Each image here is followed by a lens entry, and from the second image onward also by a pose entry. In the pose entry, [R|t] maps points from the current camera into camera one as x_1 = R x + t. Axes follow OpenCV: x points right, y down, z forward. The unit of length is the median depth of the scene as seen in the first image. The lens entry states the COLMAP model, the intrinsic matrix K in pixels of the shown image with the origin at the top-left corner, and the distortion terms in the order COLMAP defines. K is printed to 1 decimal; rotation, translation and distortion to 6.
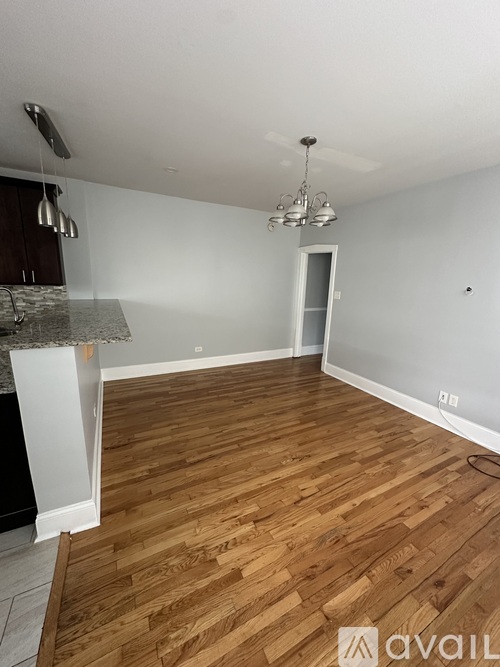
lens RADIAL K [[265.4, 0, 250.6], [0, 265.4, 332.1], [0, 0, 1]] dist [-0.000322, -0.000097]
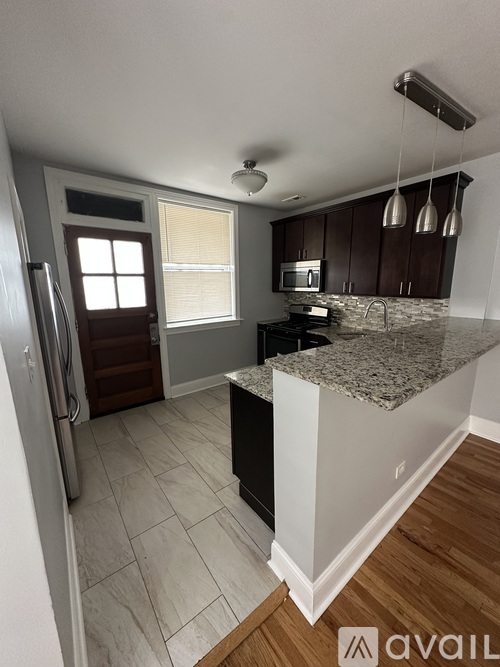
lens RADIAL K [[265.4, 0, 250.6], [0, 265.4, 332.1], [0, 0, 1]] dist [-0.000322, -0.000097]
pose [[0.174712, 0.151256, -0.972932, -0.004964], [-0.189587, 0.974808, 0.117503, -0.069603], [0.966195, 0.163926, 0.198987, 0.329713]]
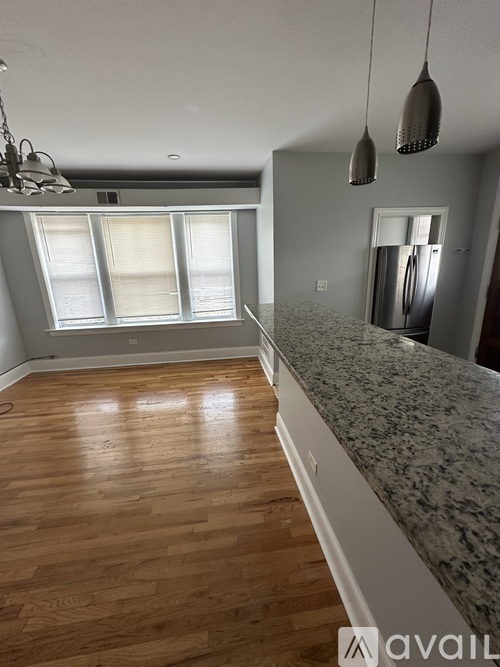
lens RADIAL K [[265.4, 0, 250.6], [0, 265.4, 332.1], [0, 0, 1]] dist [-0.000322, -0.000097]
pose [[-0.939147, -0.098160, 0.329191, -0.527580], [0.063023, 0.892803, 0.446017, -0.265946], [-0.337684, 0.439623, -0.832287, 1.233052]]
